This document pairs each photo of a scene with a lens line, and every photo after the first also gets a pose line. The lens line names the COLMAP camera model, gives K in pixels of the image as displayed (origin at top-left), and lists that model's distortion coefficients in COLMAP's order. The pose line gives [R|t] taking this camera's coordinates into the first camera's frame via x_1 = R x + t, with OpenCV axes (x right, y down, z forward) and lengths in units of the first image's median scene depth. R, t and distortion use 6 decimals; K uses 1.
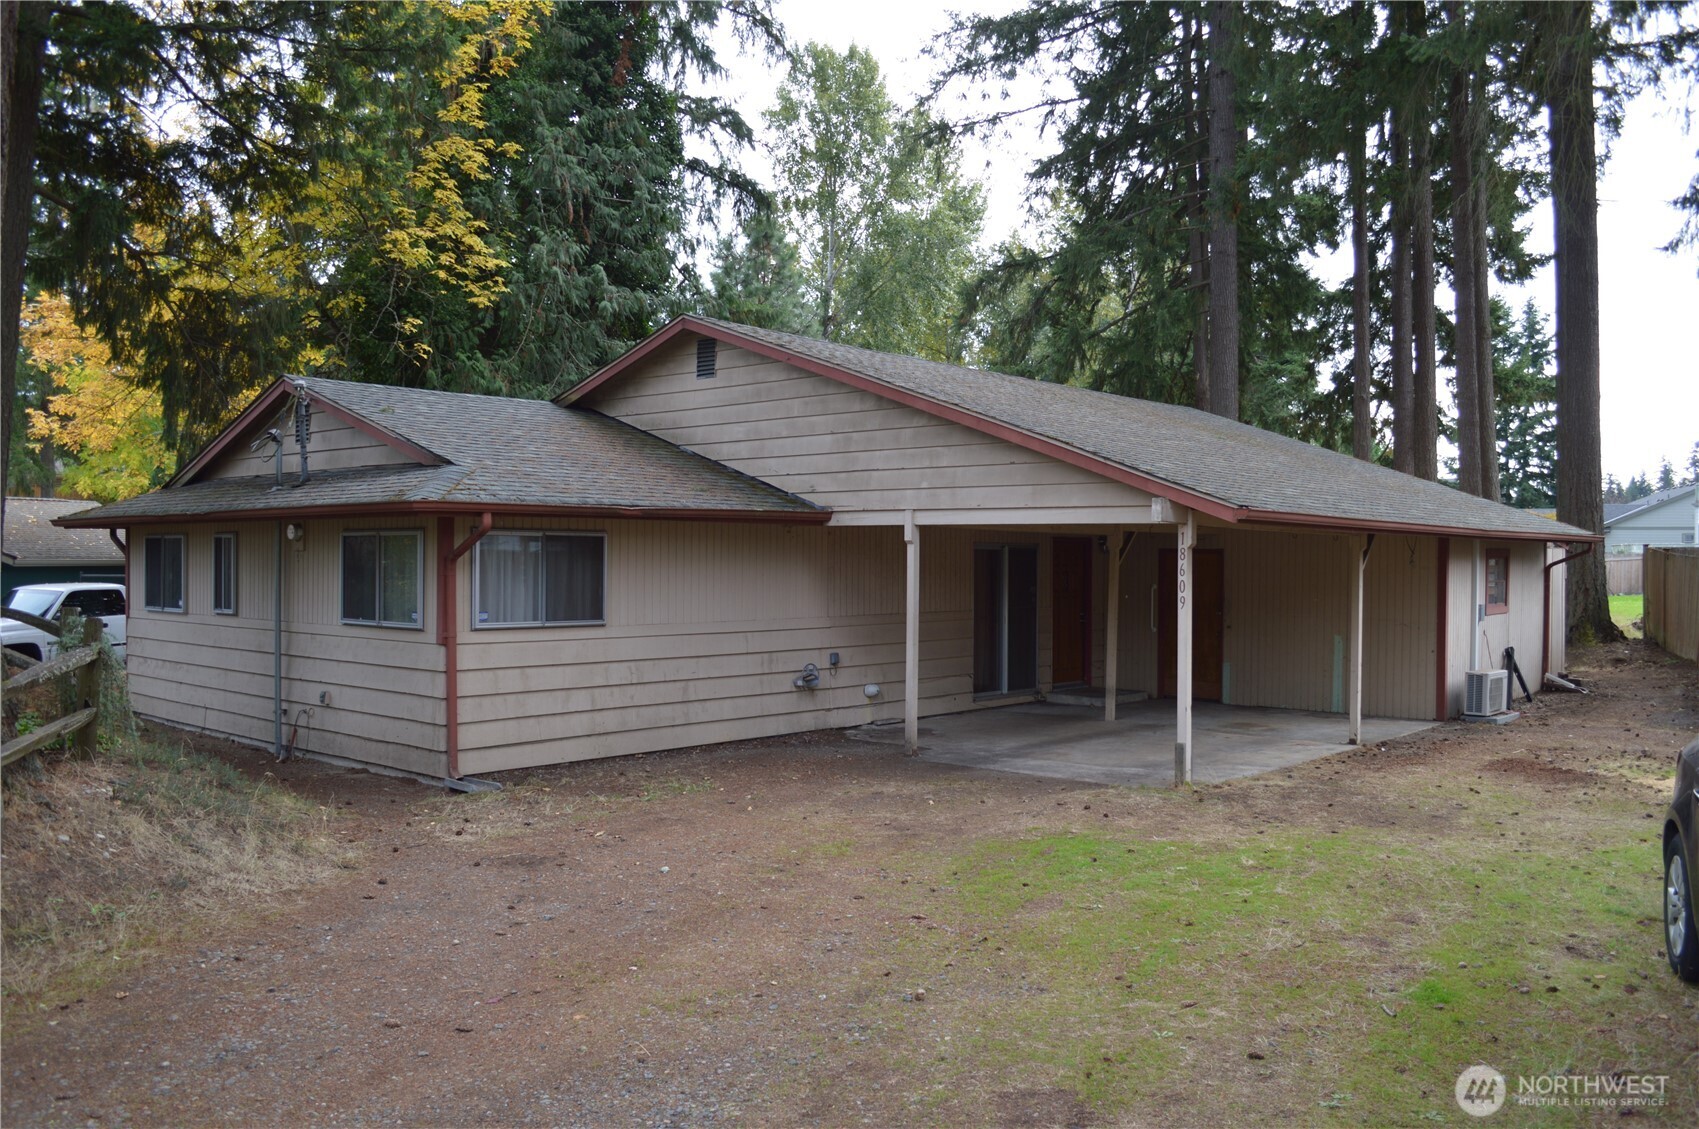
lens RADIAL K [[1358.9, 0, 847.0], [0, 1358.9, 563.1], [0, 0, 1]] dist [-0.083083, 0.012612]
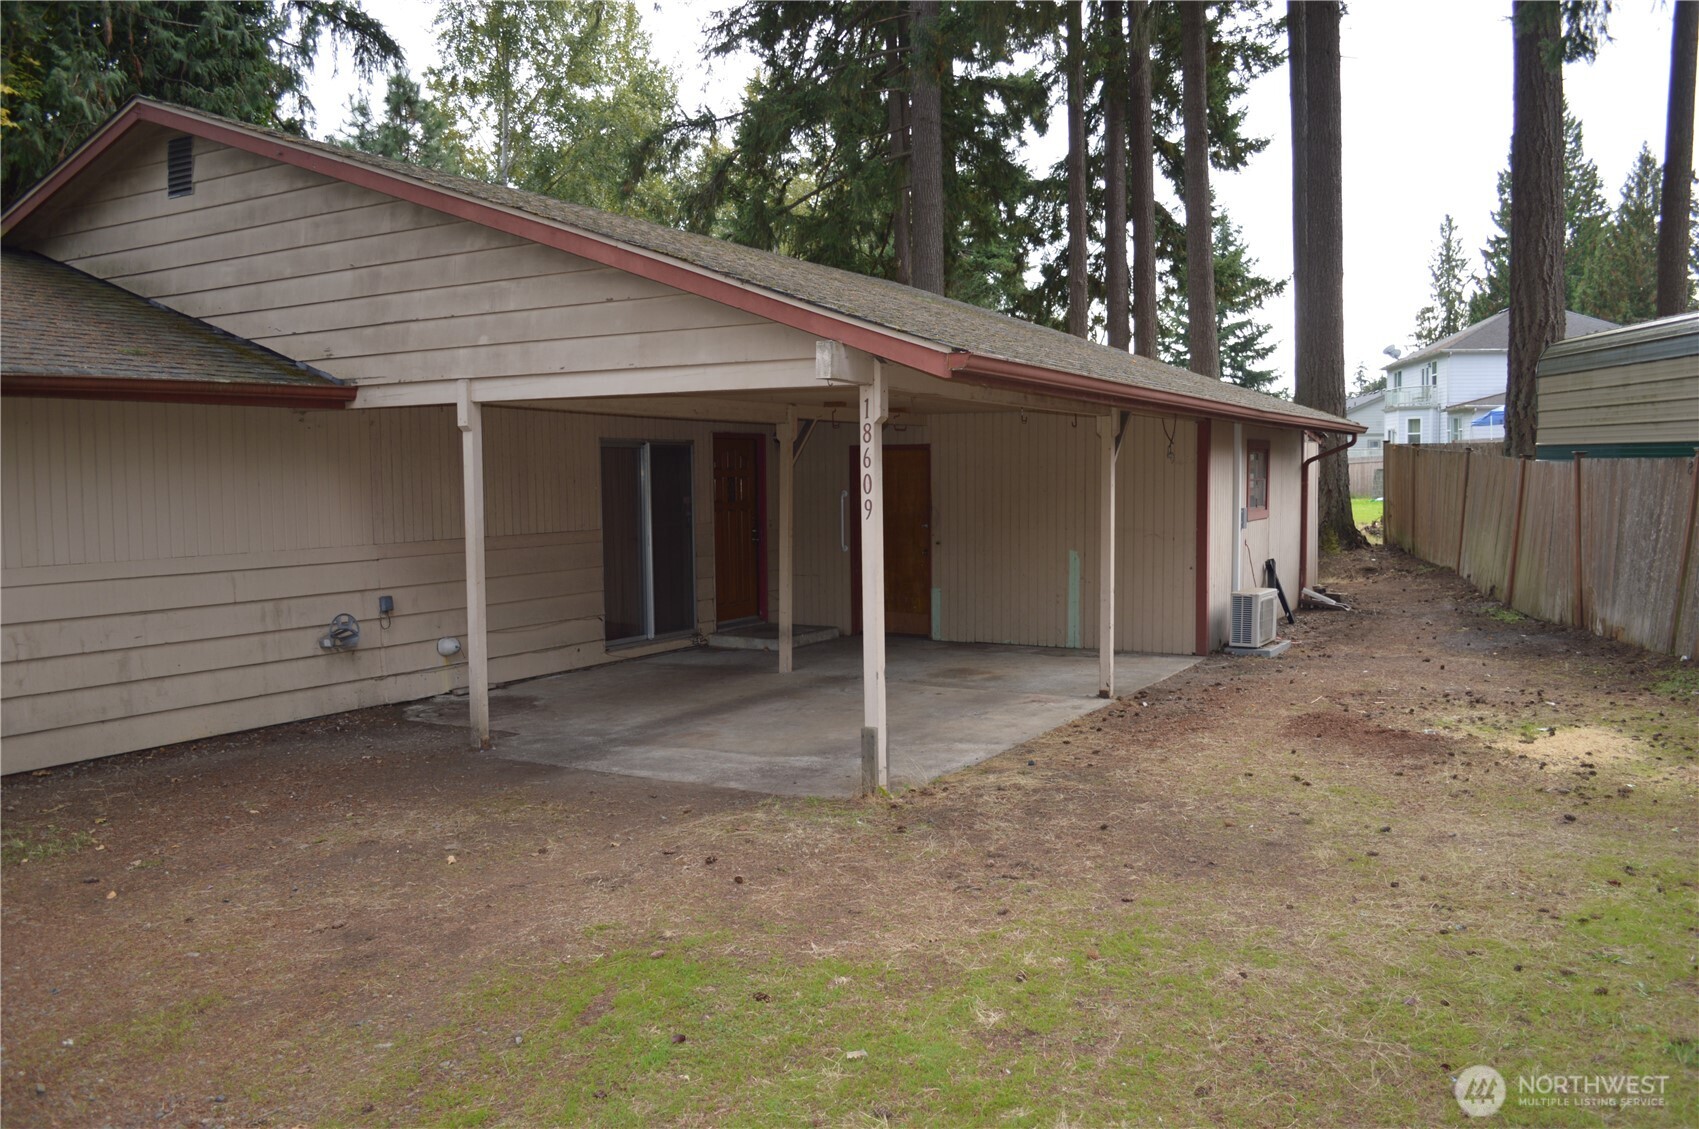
lens RADIAL K [[1277.6, 0, 847.6], [0, 1277.6, 567.7], [0, 0, 1]] dist [-0.083892, 0.002160]
pose [[0.978357, -0.030919, 0.204602, 0.080396], [0.017661, 0.997643, 0.066310, 0.011704], [-0.206170, -0.061261, 0.976597, 0.289402]]
